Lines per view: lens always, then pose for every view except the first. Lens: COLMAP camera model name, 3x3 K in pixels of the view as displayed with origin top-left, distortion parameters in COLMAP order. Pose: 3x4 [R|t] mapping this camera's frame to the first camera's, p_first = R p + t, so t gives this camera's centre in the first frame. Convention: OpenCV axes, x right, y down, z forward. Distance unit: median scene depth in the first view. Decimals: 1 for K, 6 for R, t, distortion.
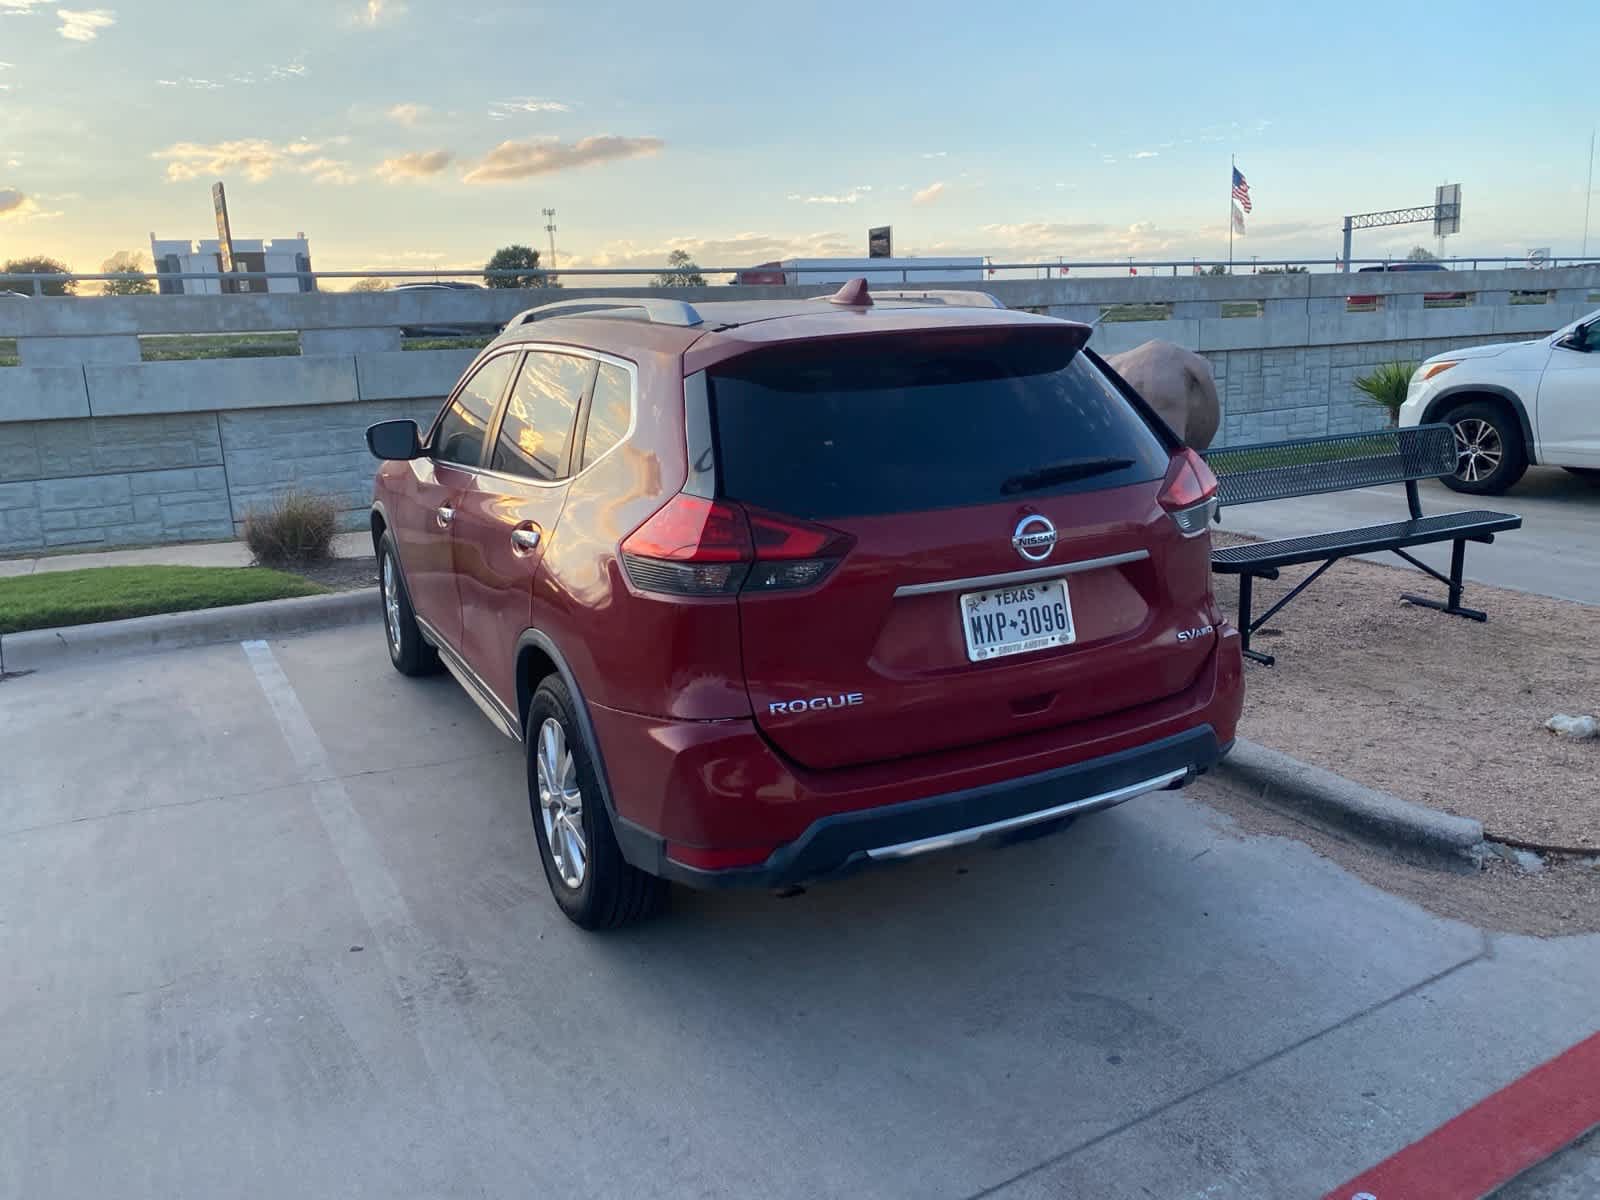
lens RADIAL K [[1208.9, 0, 804.2], [0, 1208.9, 603.7], [0, 0, 1]] dist [0.024809, -0.024166]
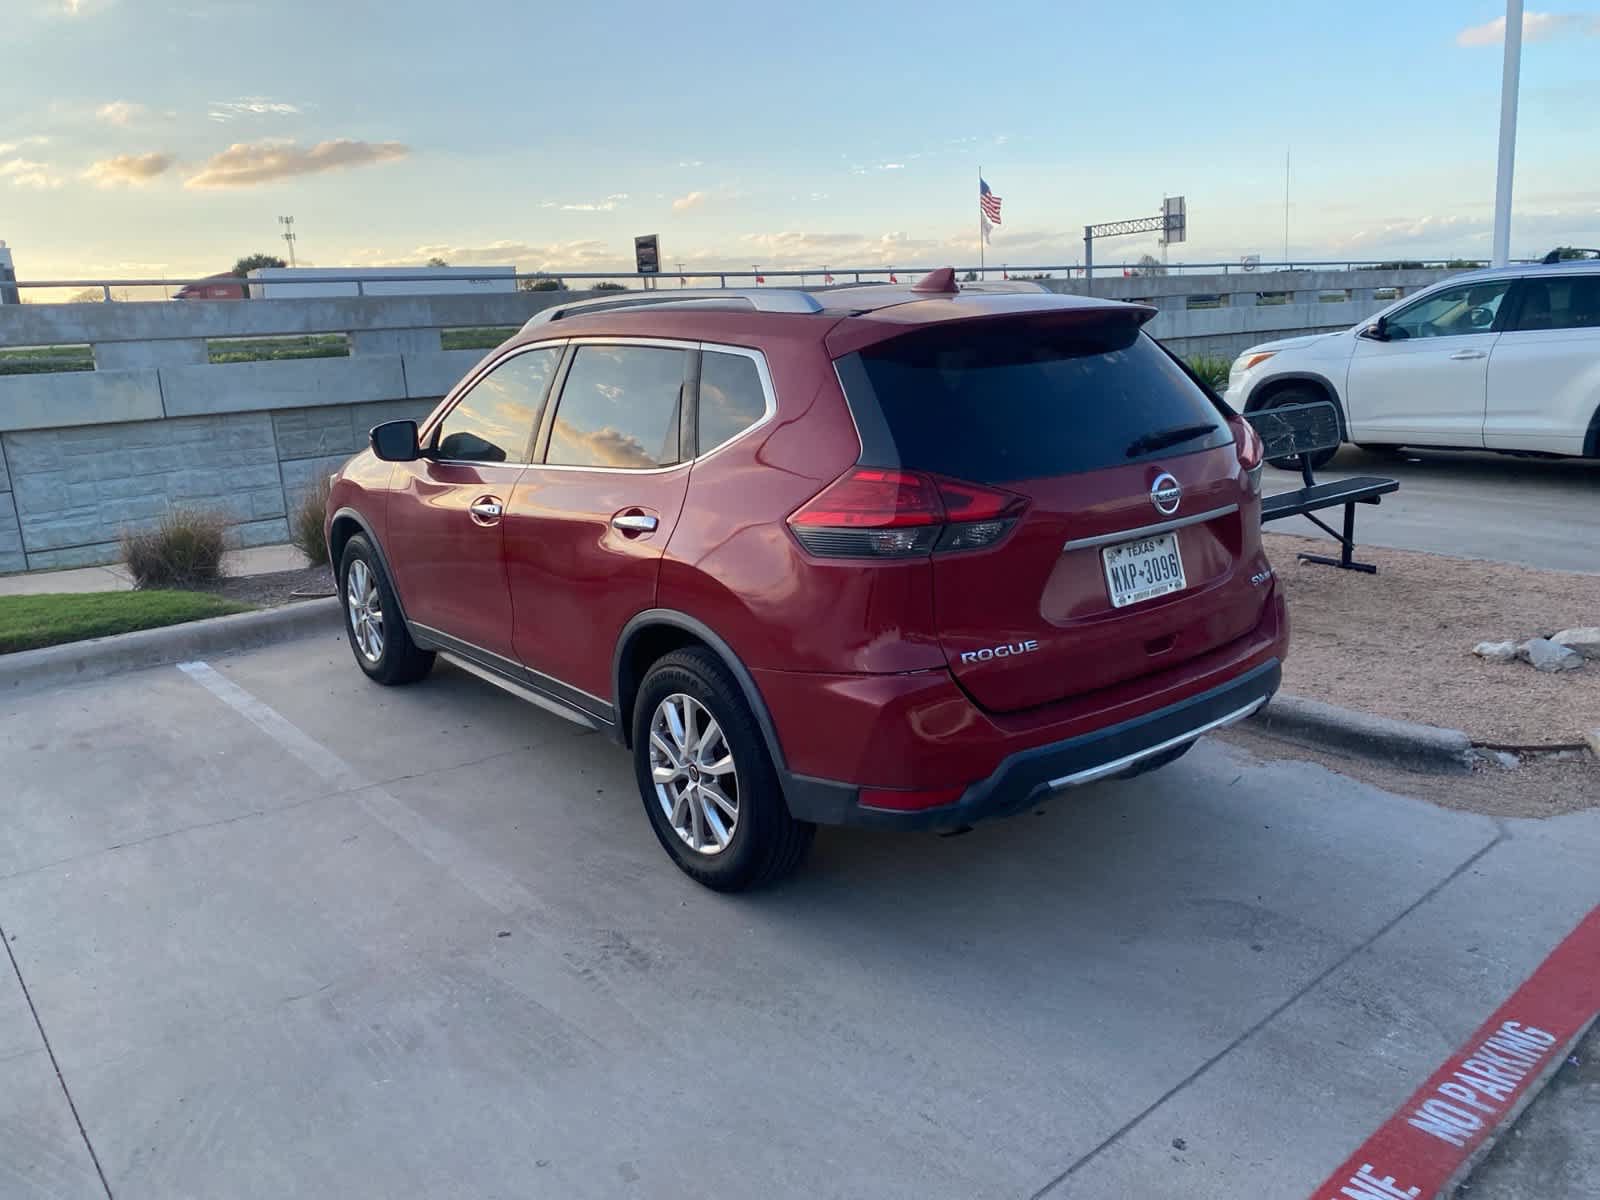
lens RADIAL K [[1208.9, 0, 805.2], [0, 1208.9, 606.8], [0, 0, 1]] dist [0.024809, -0.024166]
pose [[0.982101, -0.055179, 0.180091, -0.278456], [0.055966, 0.998432, 0.000710, 0.024393], [-0.179848, 0.009382, 0.983650, -0.039169]]
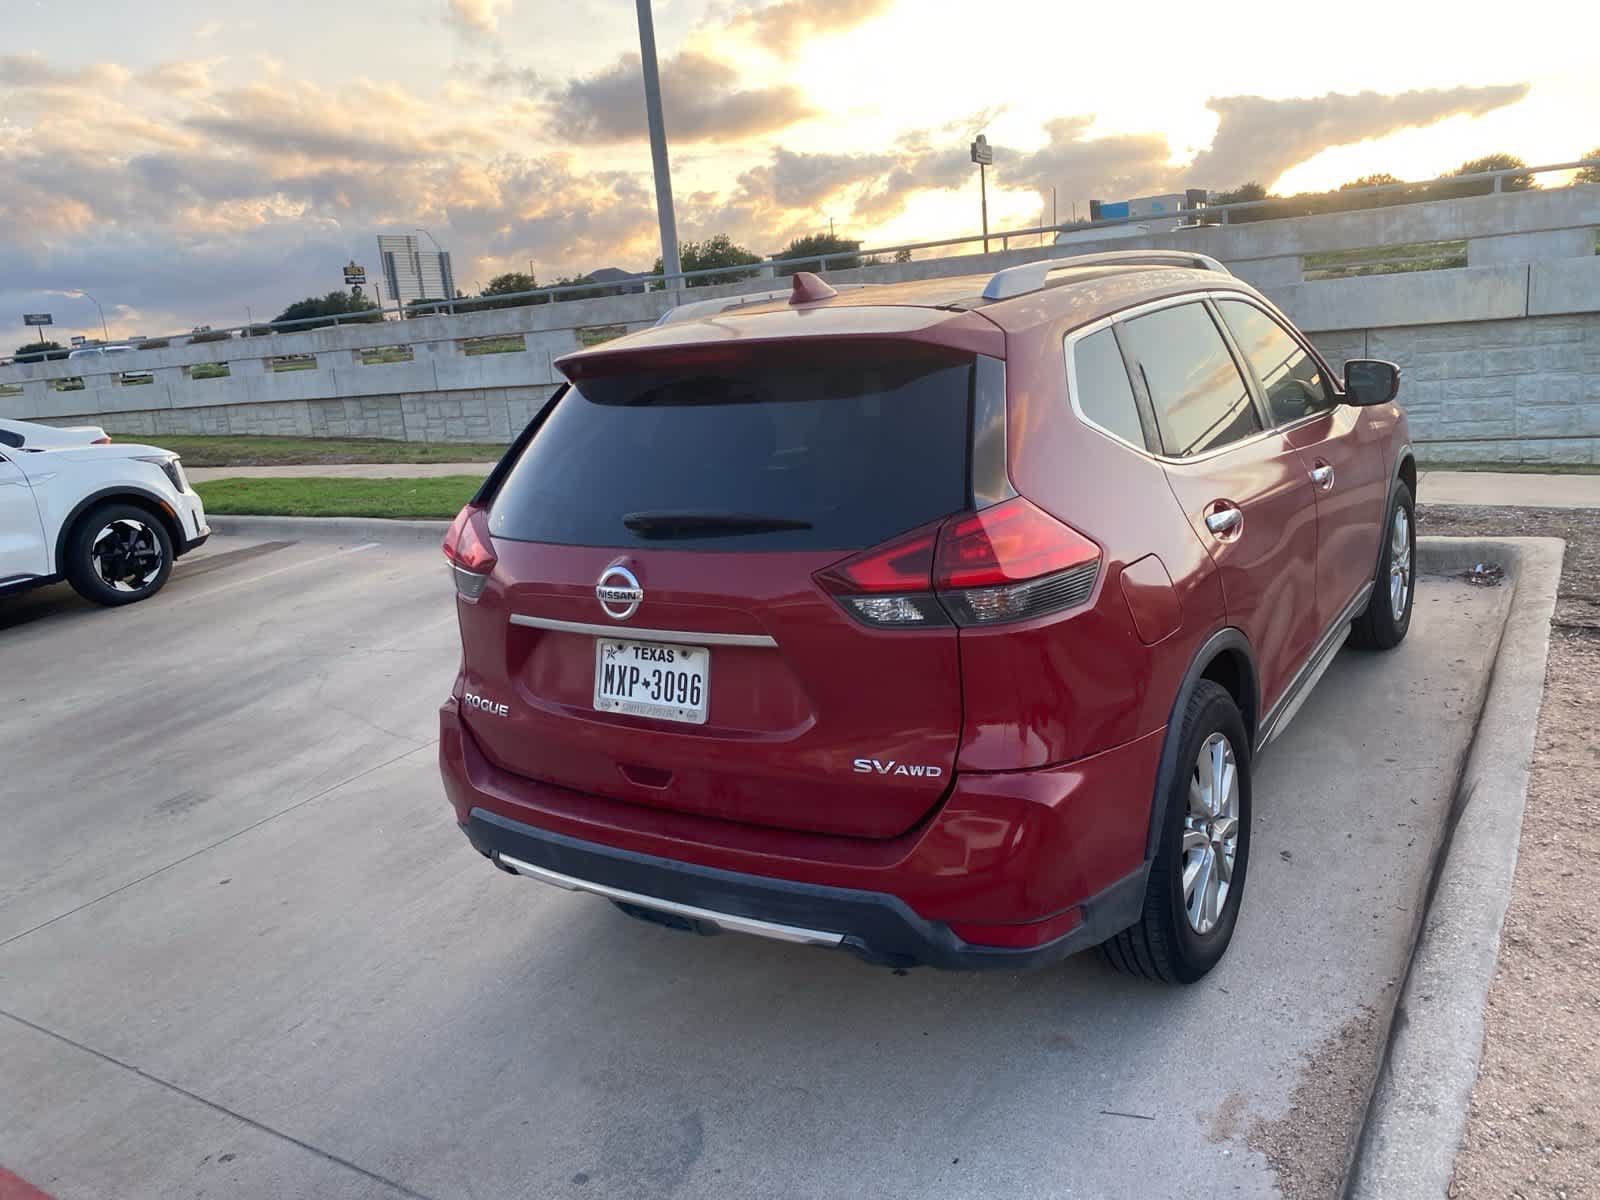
lens RADIAL K [[1208.9, 0, 798.2], [0, 1208.9, 598.1], [0, 0, 1]] dist [0.024809, -0.024166]
pose [[0.480714, 0.192904, -0.855396, 0.810425], [-0.125415, 0.980598, 0.150659, -0.160318], [0.867862, 0.034856, 0.495581, 0.539301]]
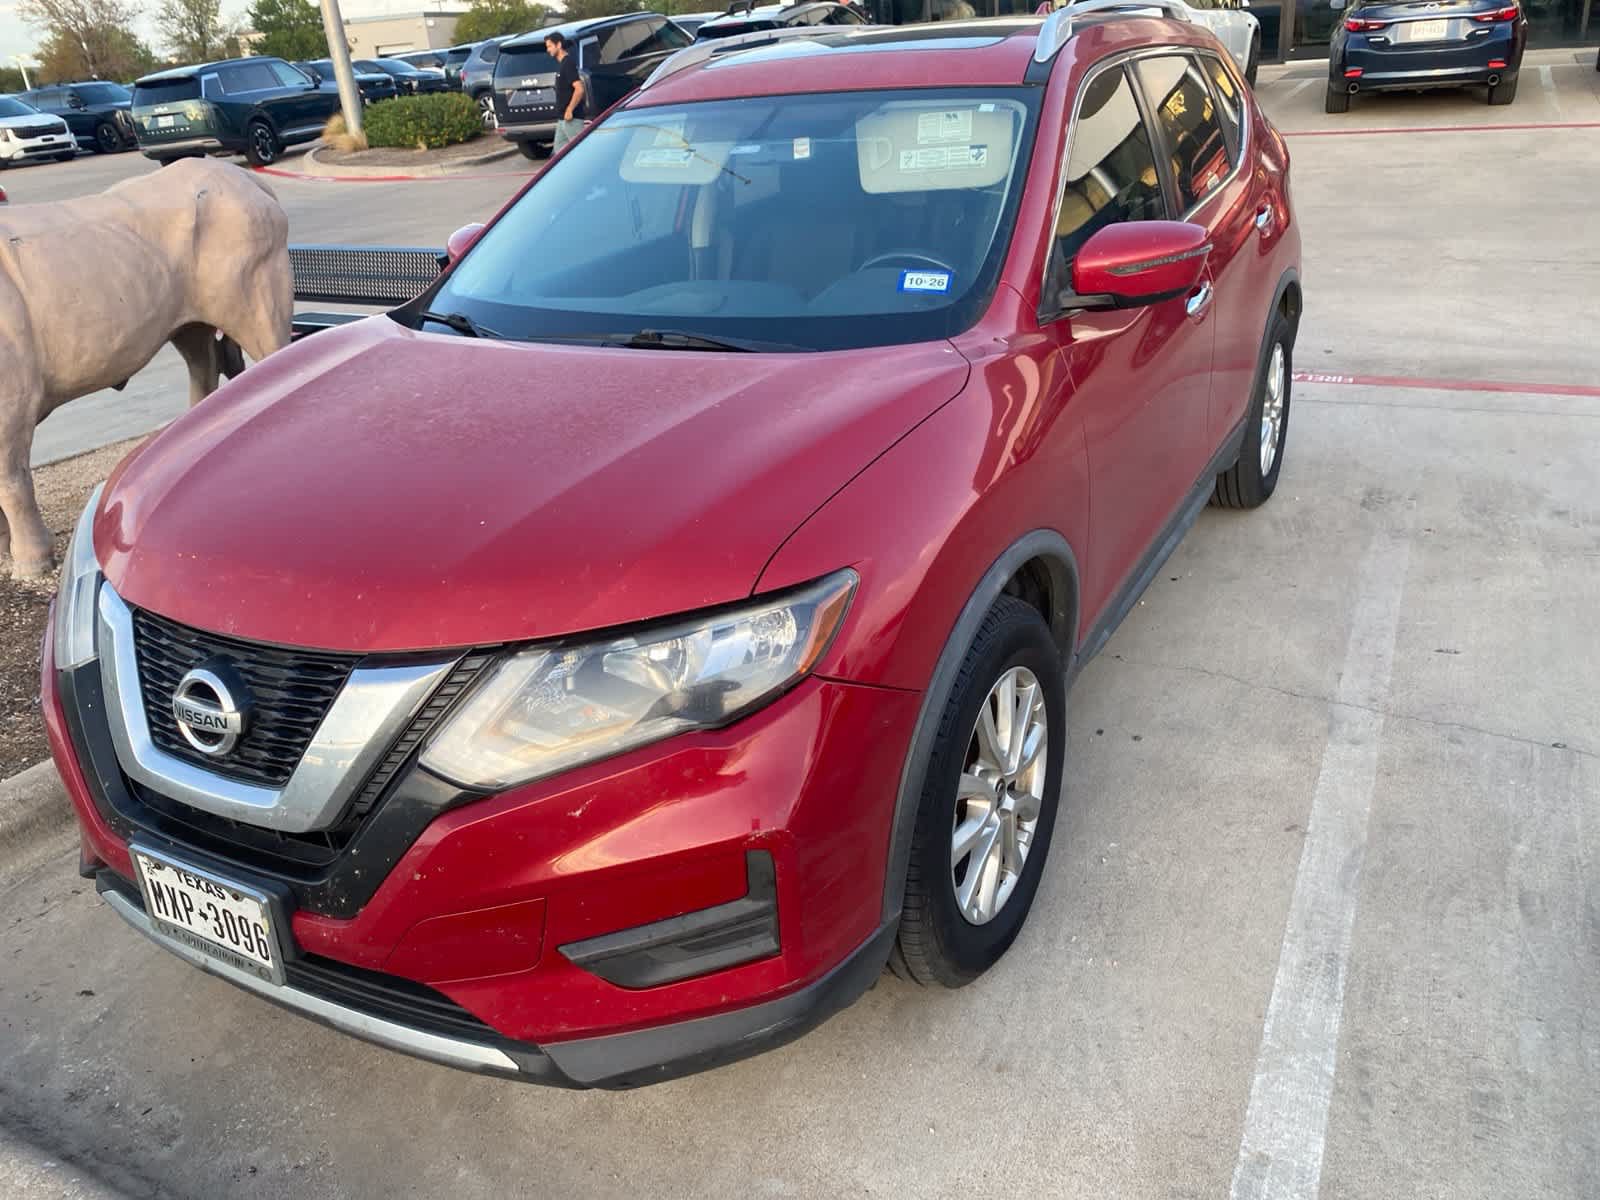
lens RADIAL K [[1208.9, 0, 800.6], [0, 1208.9, 589.1], [0, 0, 1]] dist [0.024809, -0.024166]
pose [[-0.542266, -0.268918, 0.796009, -0.988980], [0.284770, 0.832498, 0.475239, -0.426794], [-0.790477, 0.484386, -0.374855, 1.933110]]
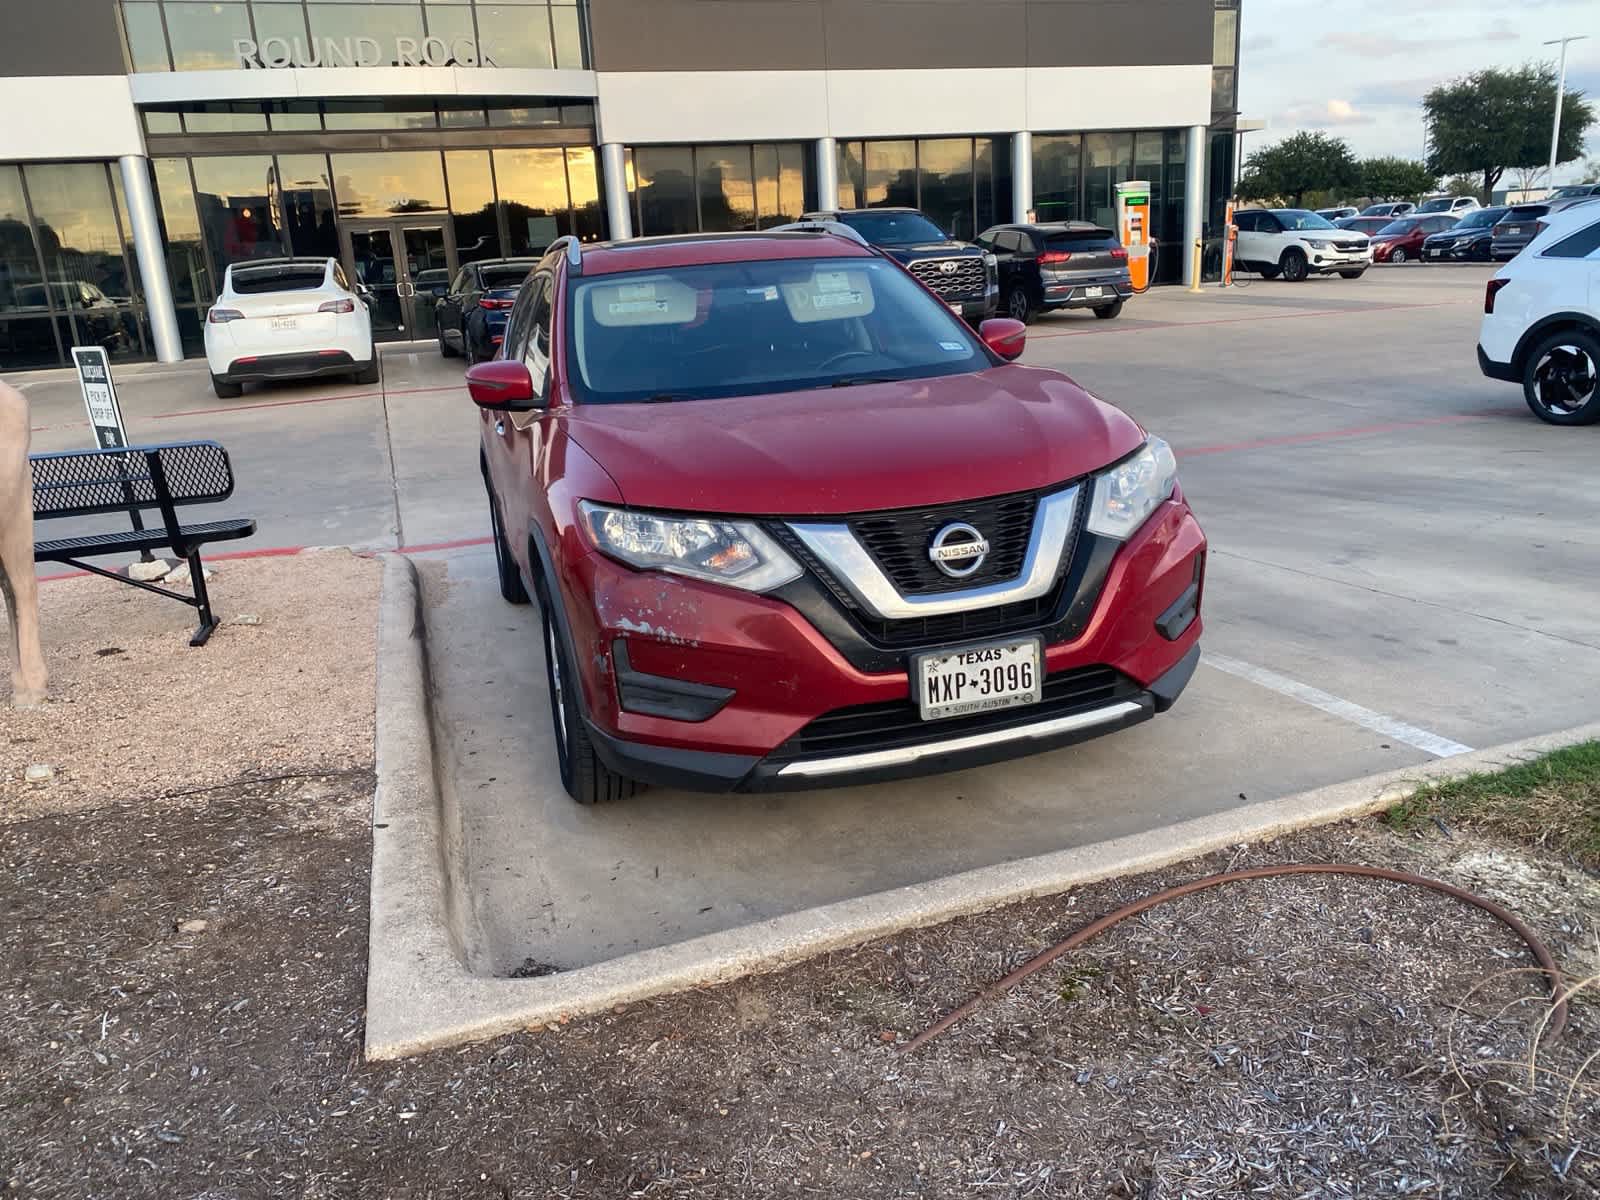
lens RADIAL K [[1208.9, 0, 805.1], [0, 1208.9, 590.3], [0, 0, 1]] dist [0.024809, -0.024166]
pose [[-0.978584, 0.057680, 0.197600, -0.516686], [0.143519, 0.879326, 0.454079, -0.578165], [-0.147563, 0.472714, -0.868773, 2.714864]]
